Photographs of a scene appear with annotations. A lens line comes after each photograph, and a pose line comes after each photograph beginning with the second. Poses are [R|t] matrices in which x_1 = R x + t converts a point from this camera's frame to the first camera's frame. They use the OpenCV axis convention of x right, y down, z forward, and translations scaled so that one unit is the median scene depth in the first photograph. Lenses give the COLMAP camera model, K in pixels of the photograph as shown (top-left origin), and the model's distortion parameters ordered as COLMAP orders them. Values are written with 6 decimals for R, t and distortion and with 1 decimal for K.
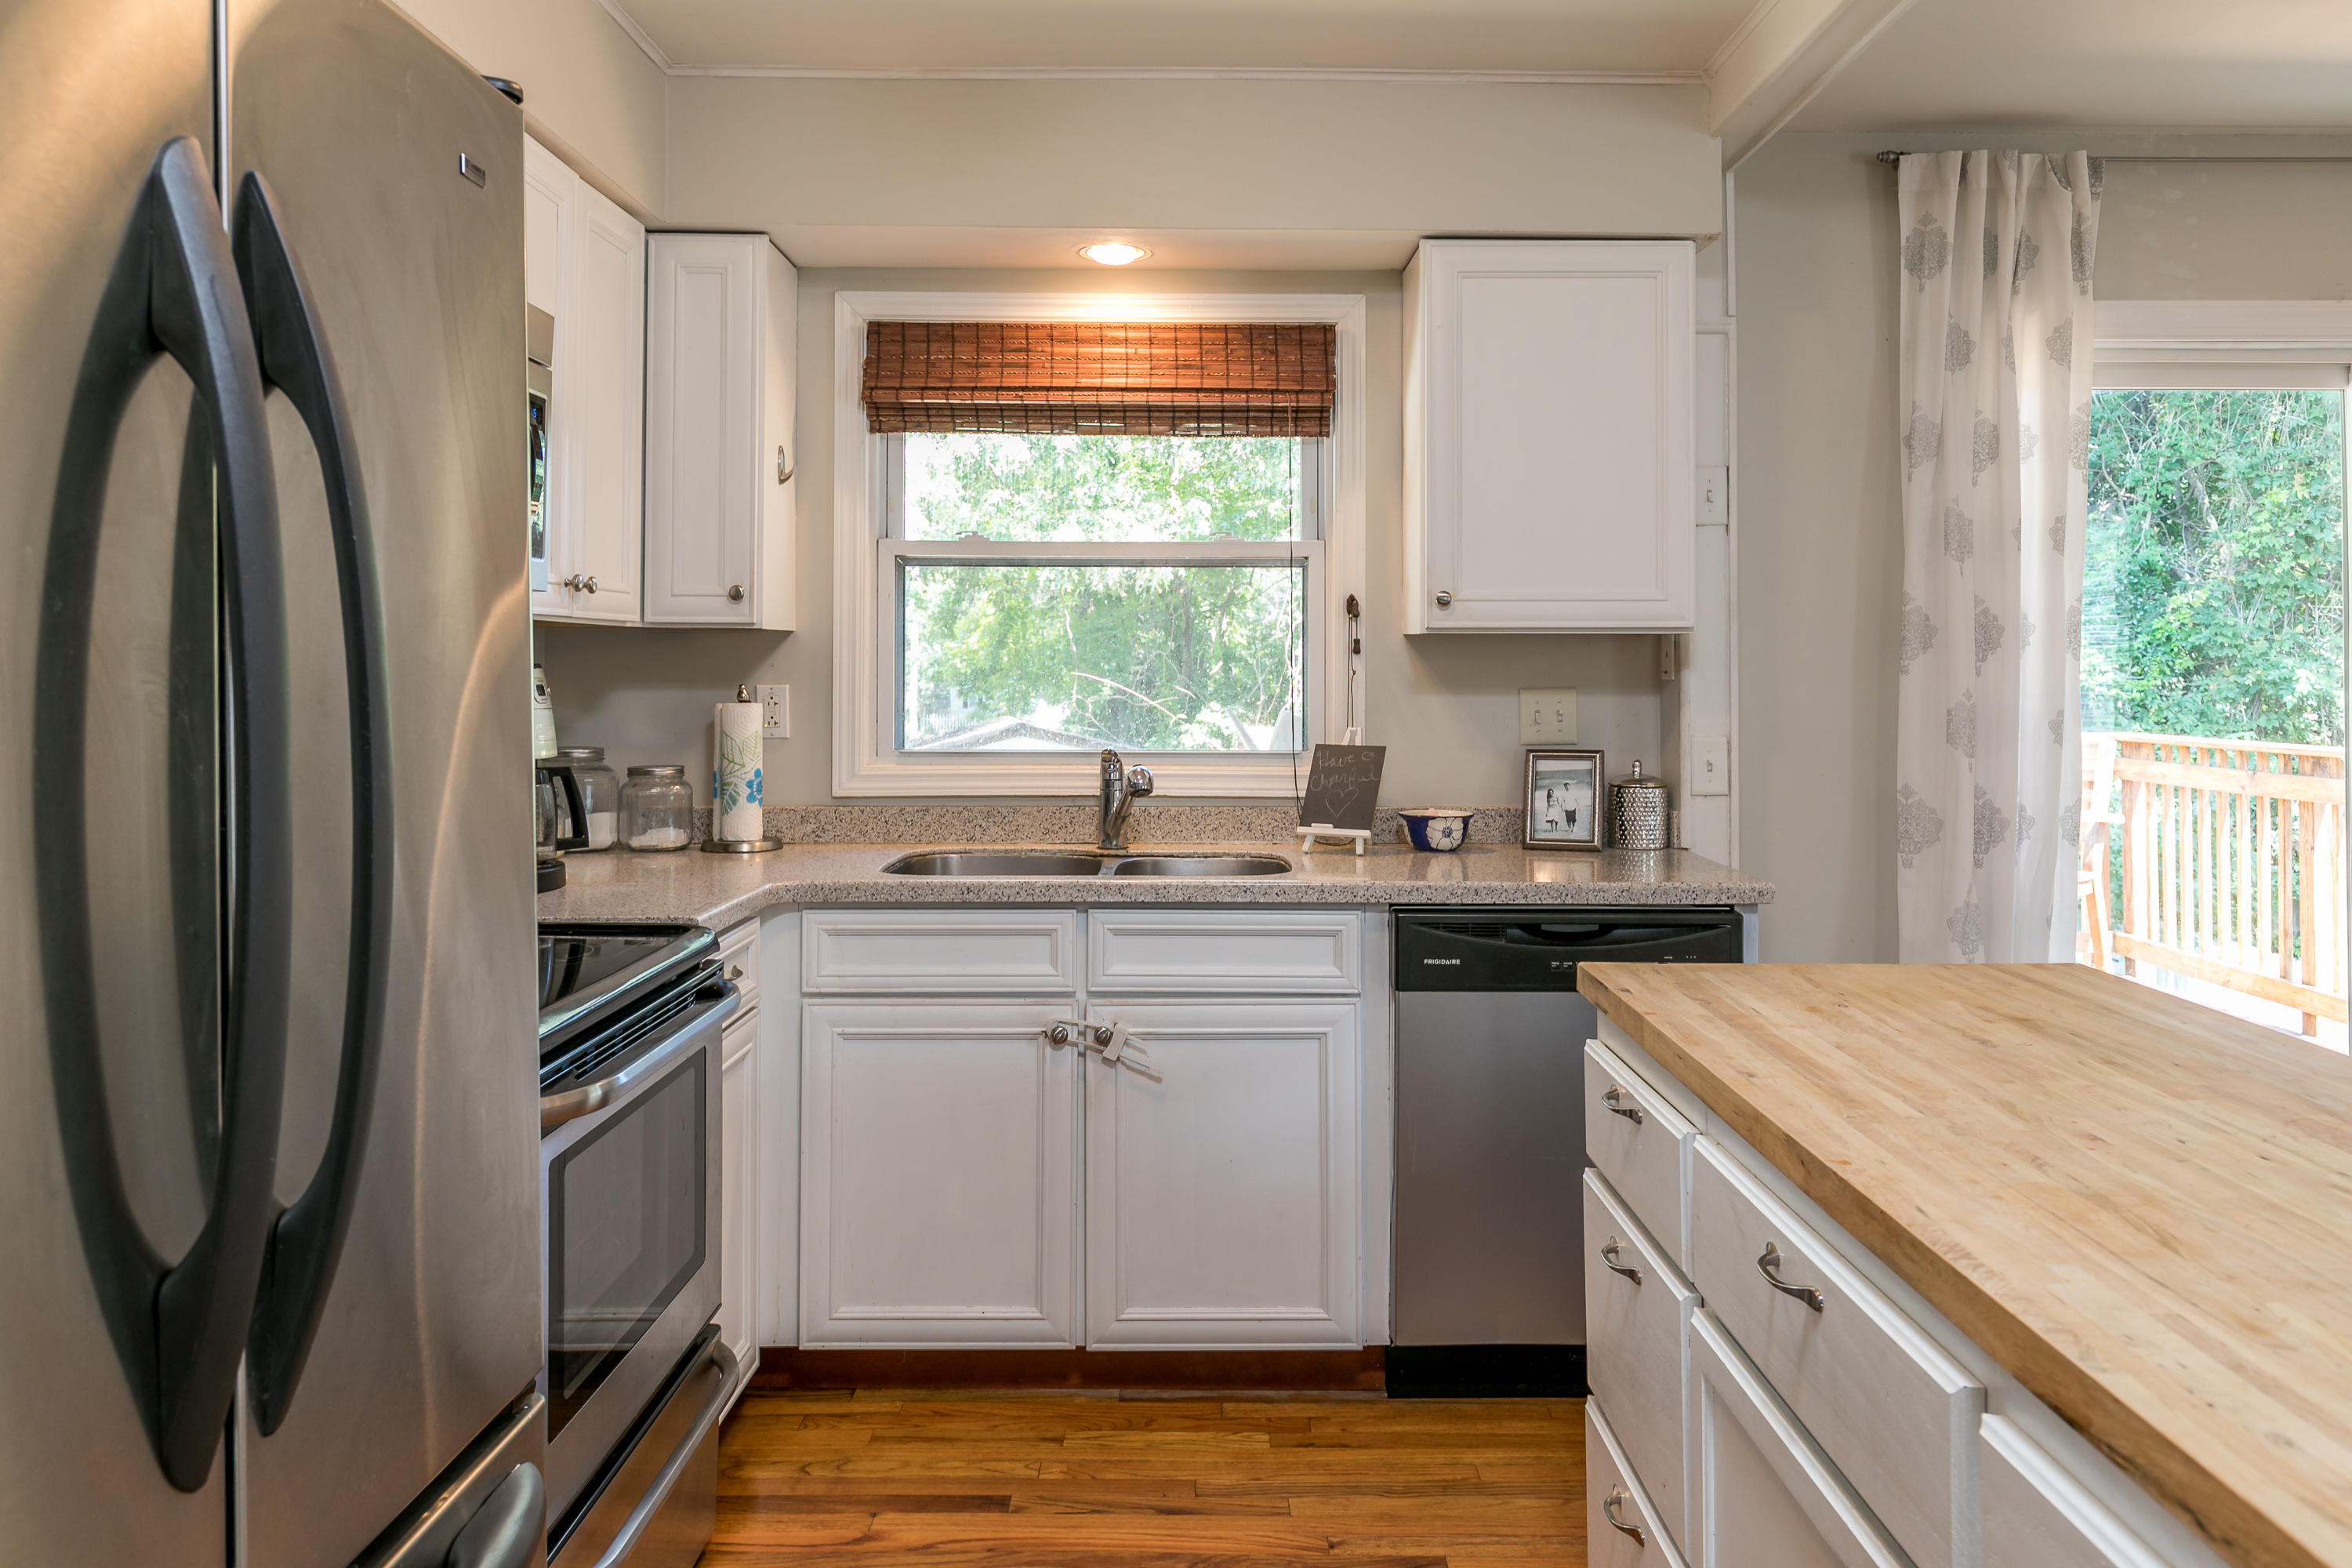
lens RADIAL K [[1738.8, 0, 1200.0], [0, 1738.8, 643.3], [0, 0, 1]] dist [0.002294, -0.006390]
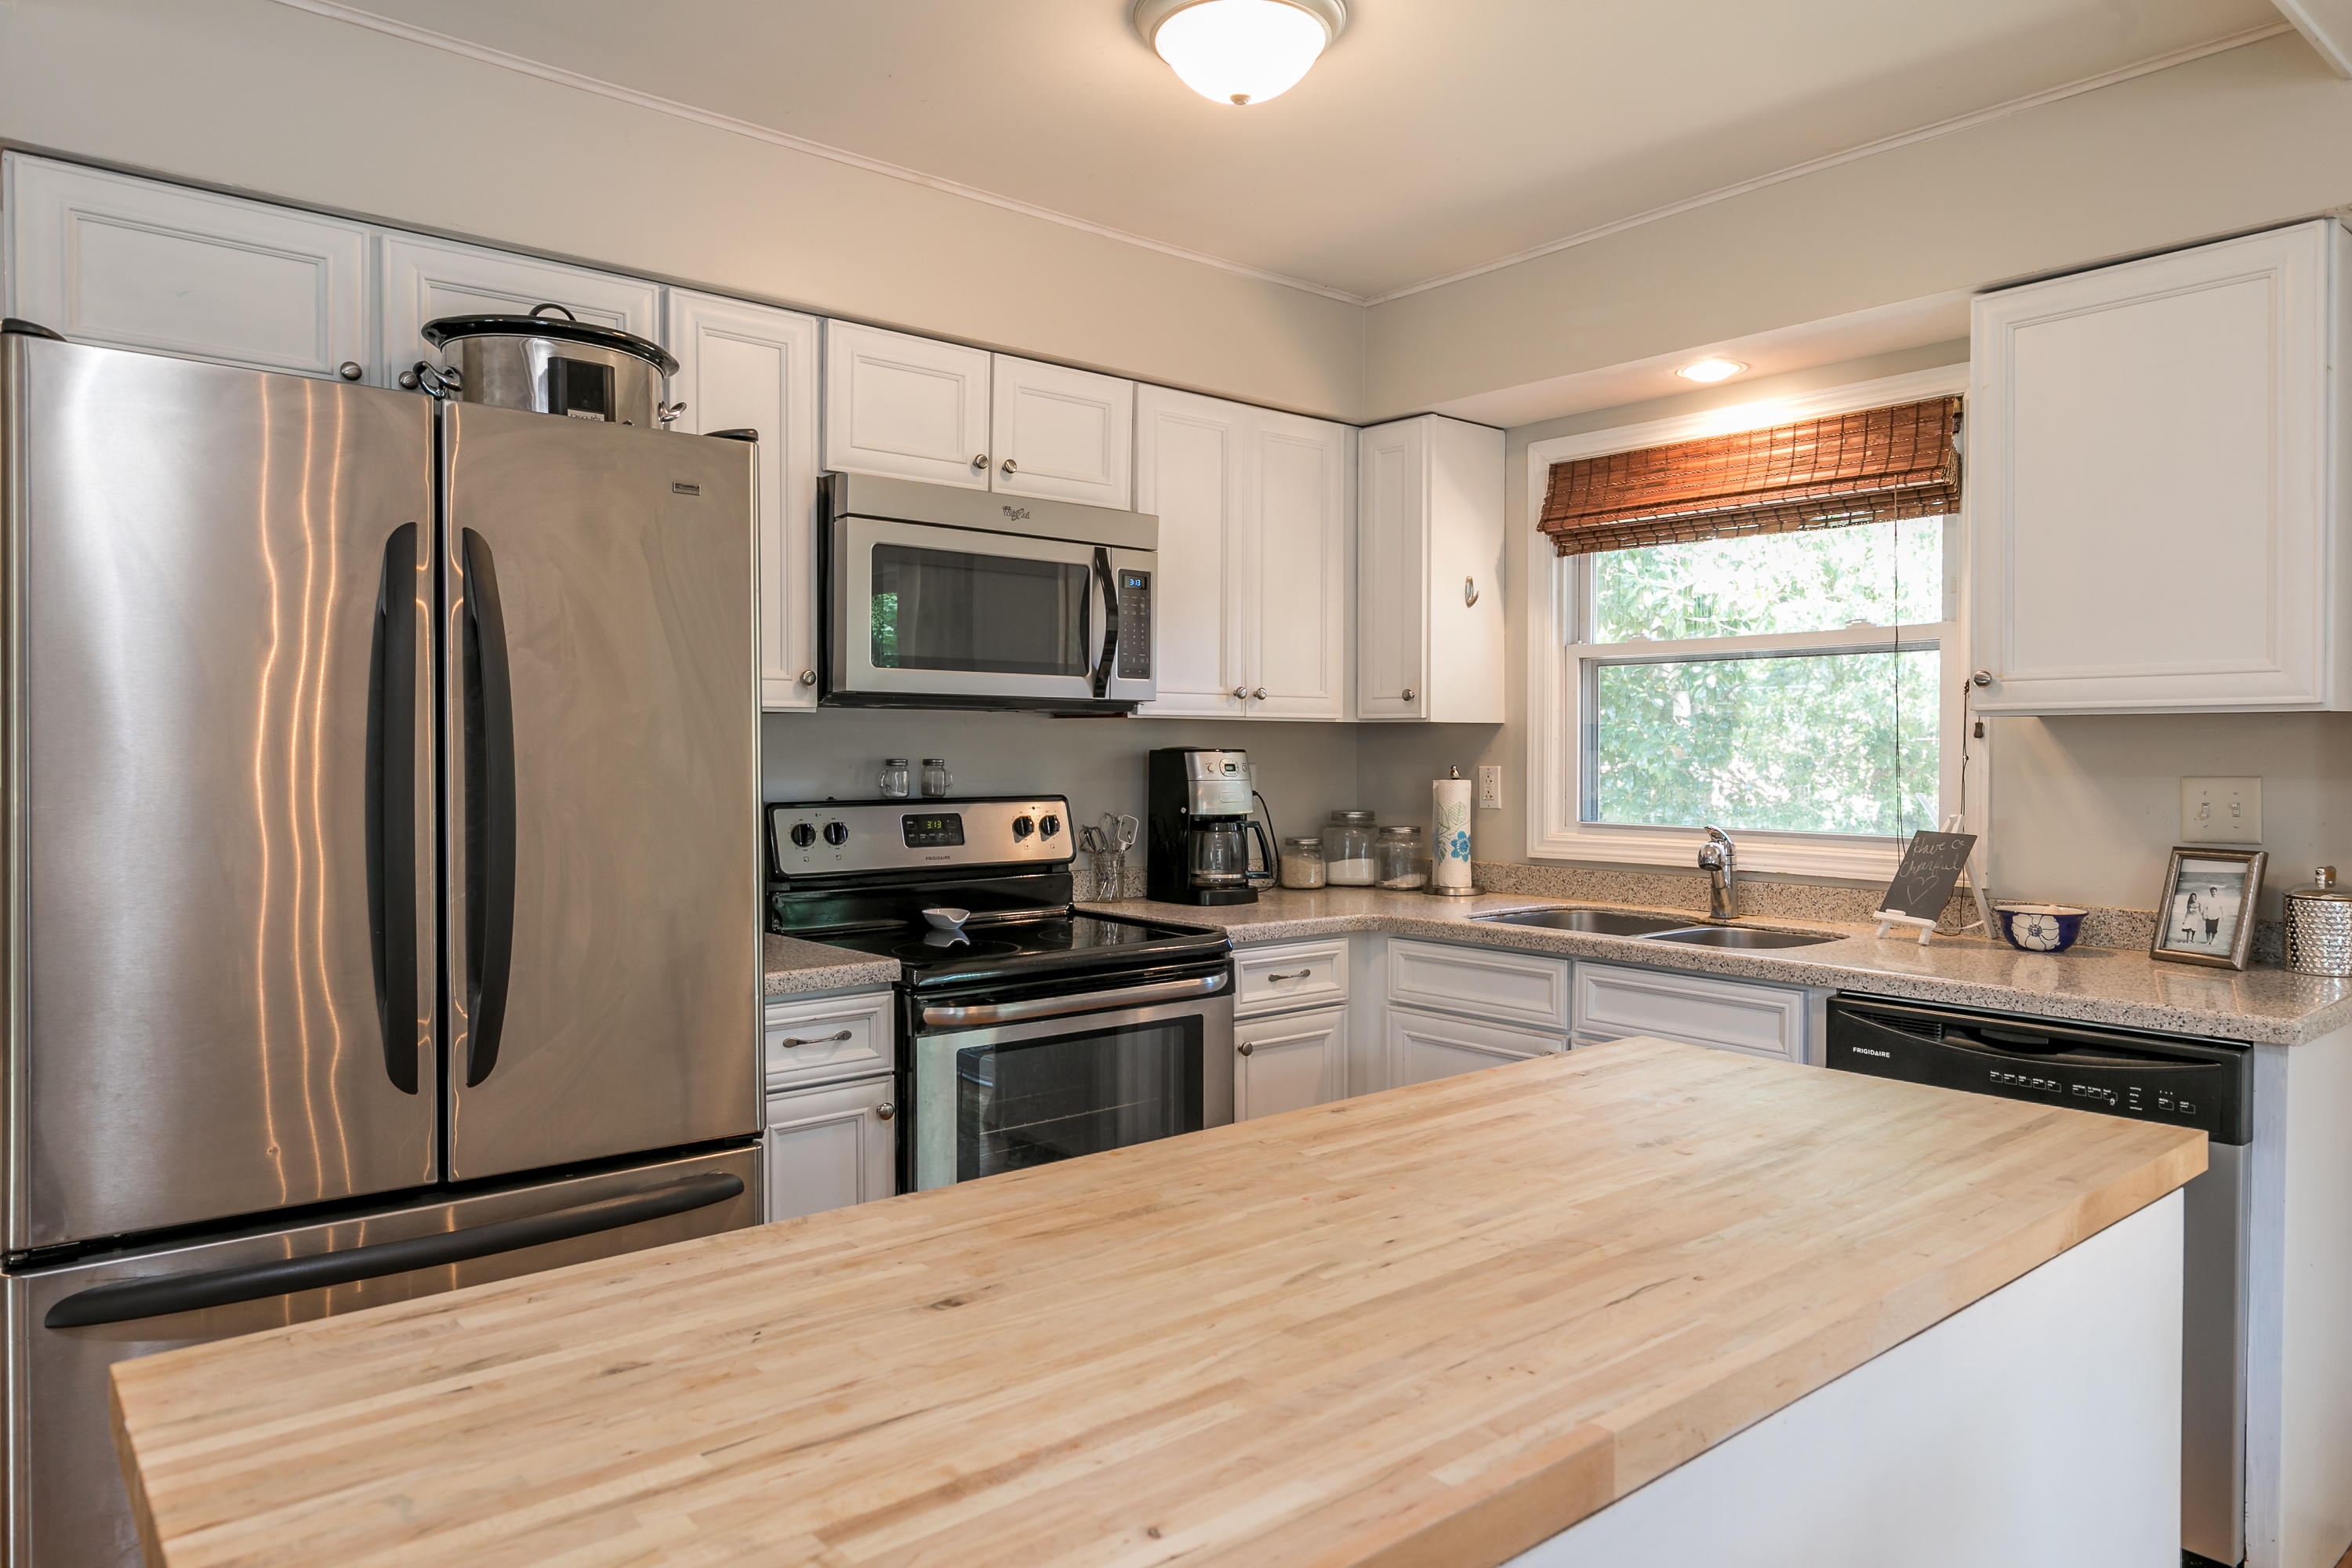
lens RADIAL K [[1485.7, 0, 1154.7], [0, 1485.7, 773.5], [0, 0, 1]] dist [0.005030, -0.001366]
pose [[0.635035, 0.011169, -0.772403, 0.442889], [0.009860, 0.999697, 0.022563, 0.002738], [0.772421, -0.021944, 0.634732, 0.134823]]
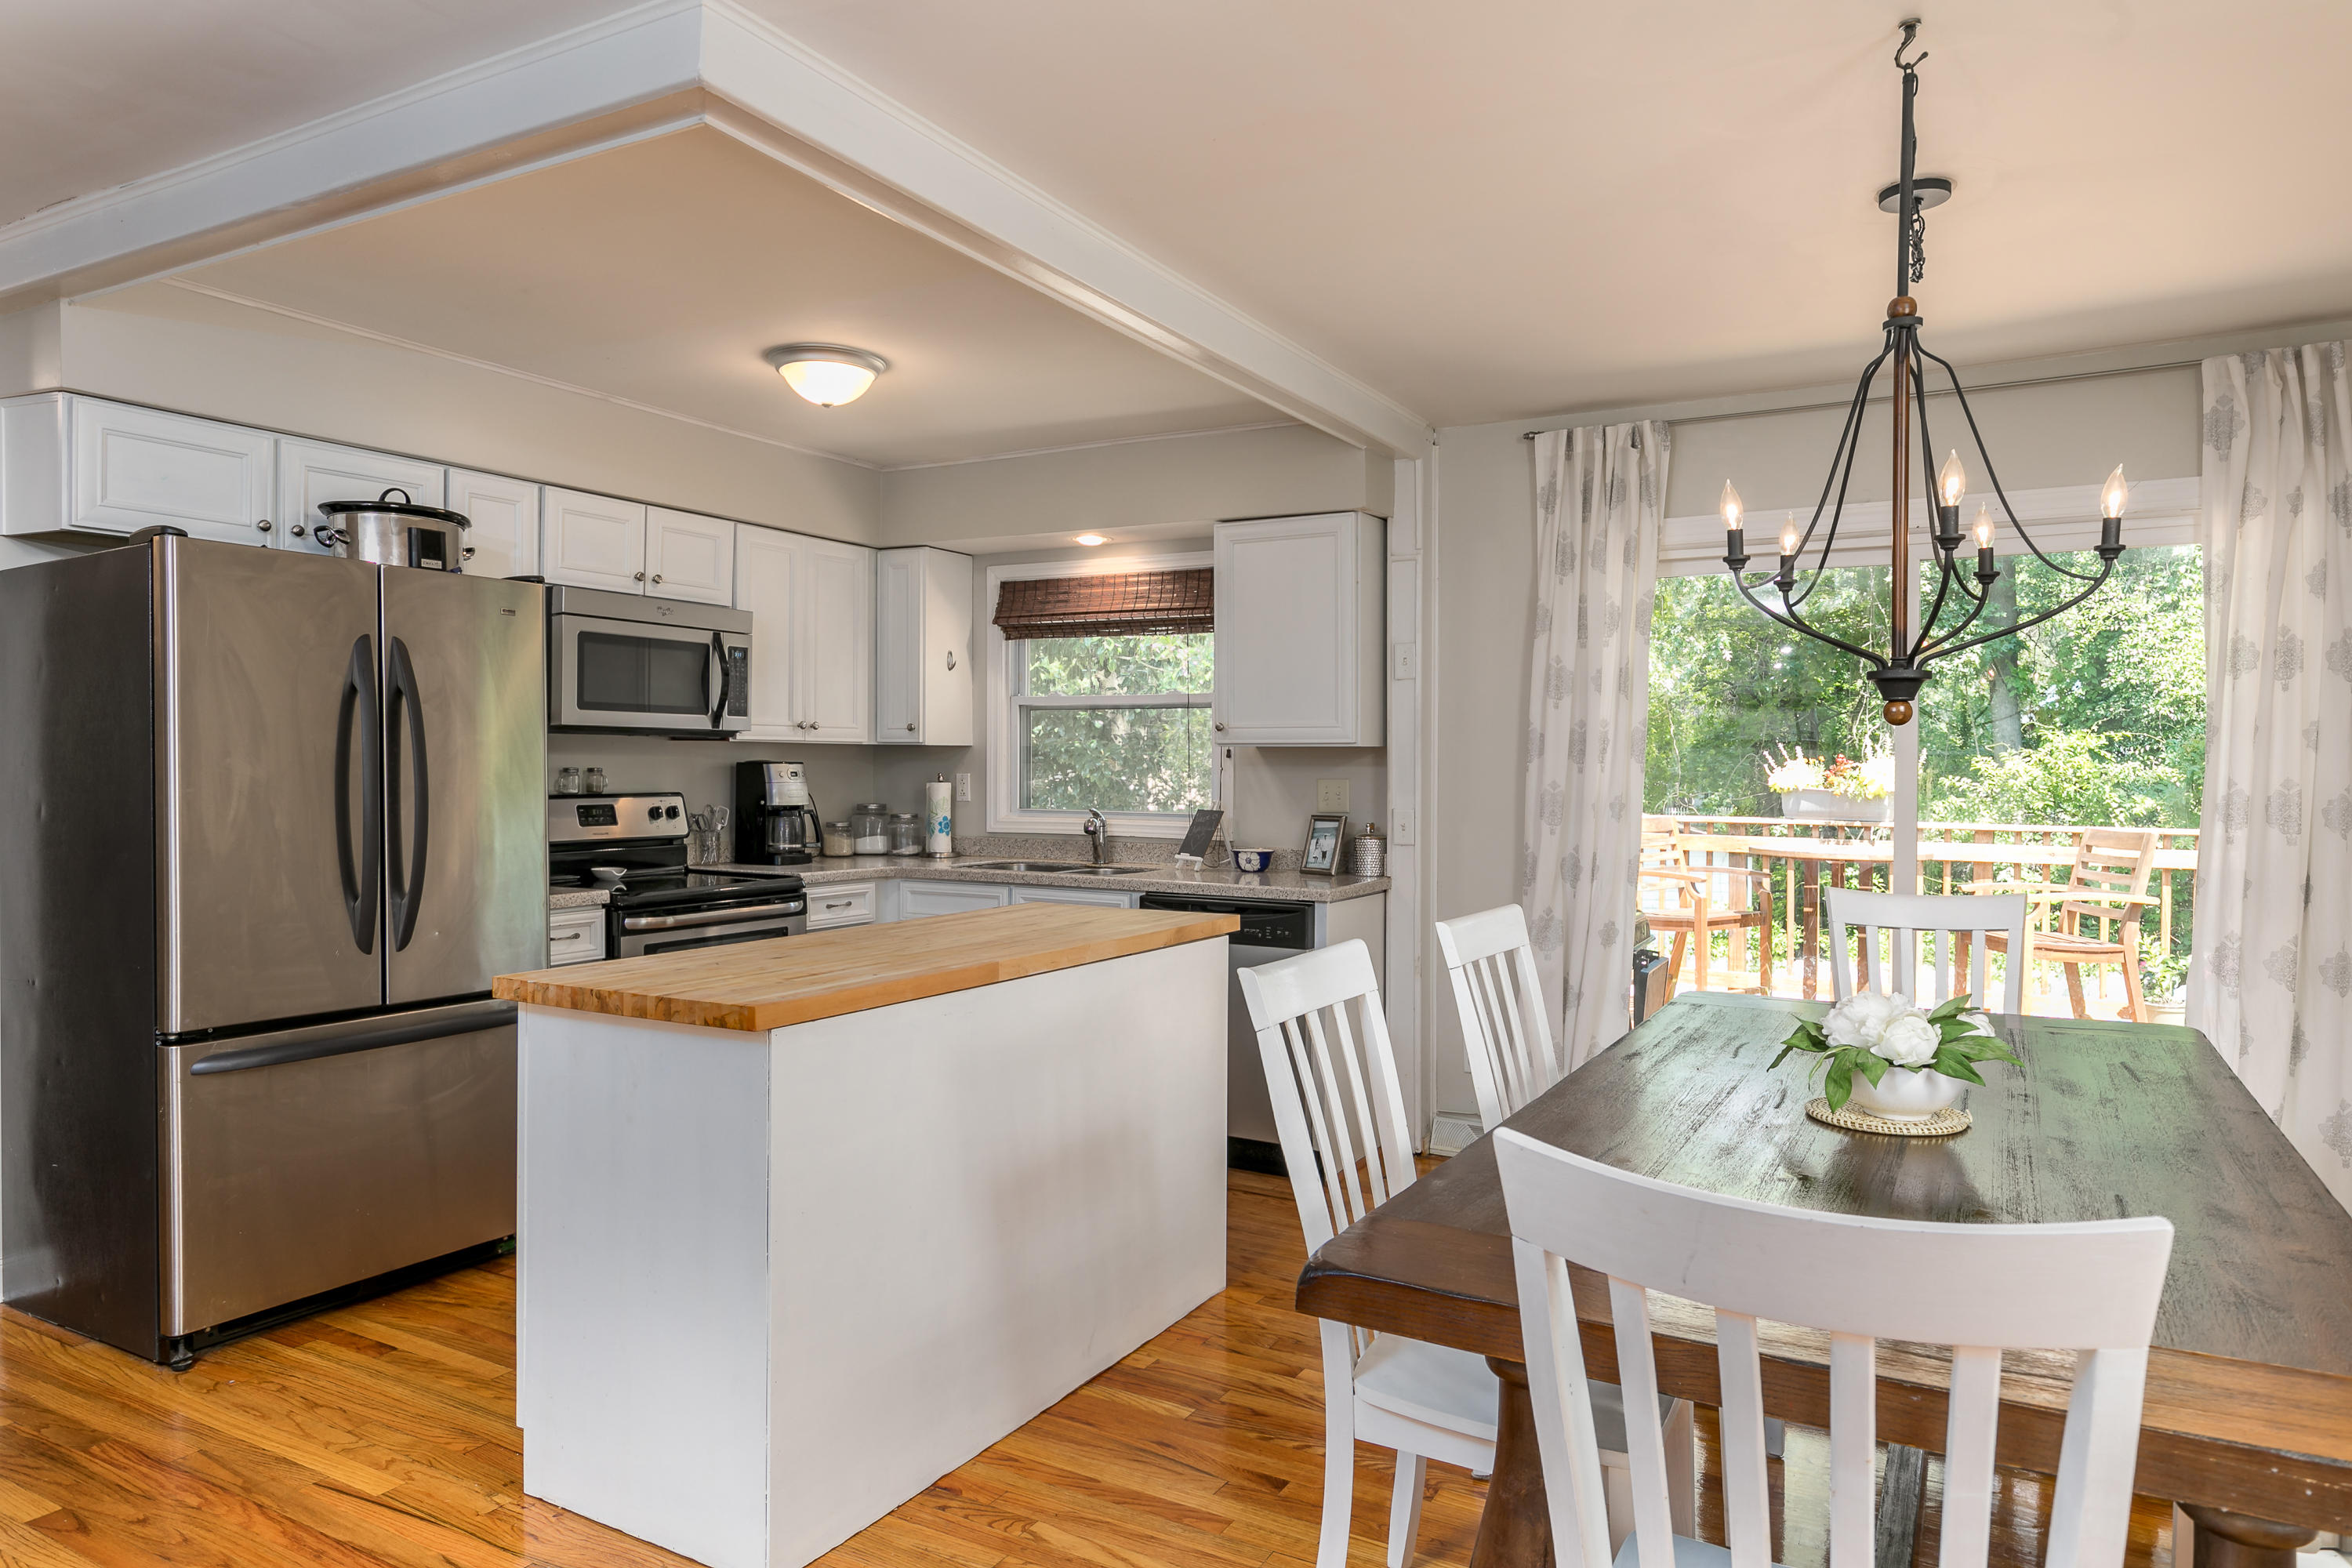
lens RADIAL K [[1438.7, 0, 1162.6], [0, 1438.7, 779.1], [0, 0, 1]] dist [0.000436, 0.000345]
pose [[0.866383, 0.008546, -0.499307, 0.763621], [0.002502, 0.999767, 0.021453, -0.003650], [0.499374, -0.019836, 0.866160, -0.278181]]
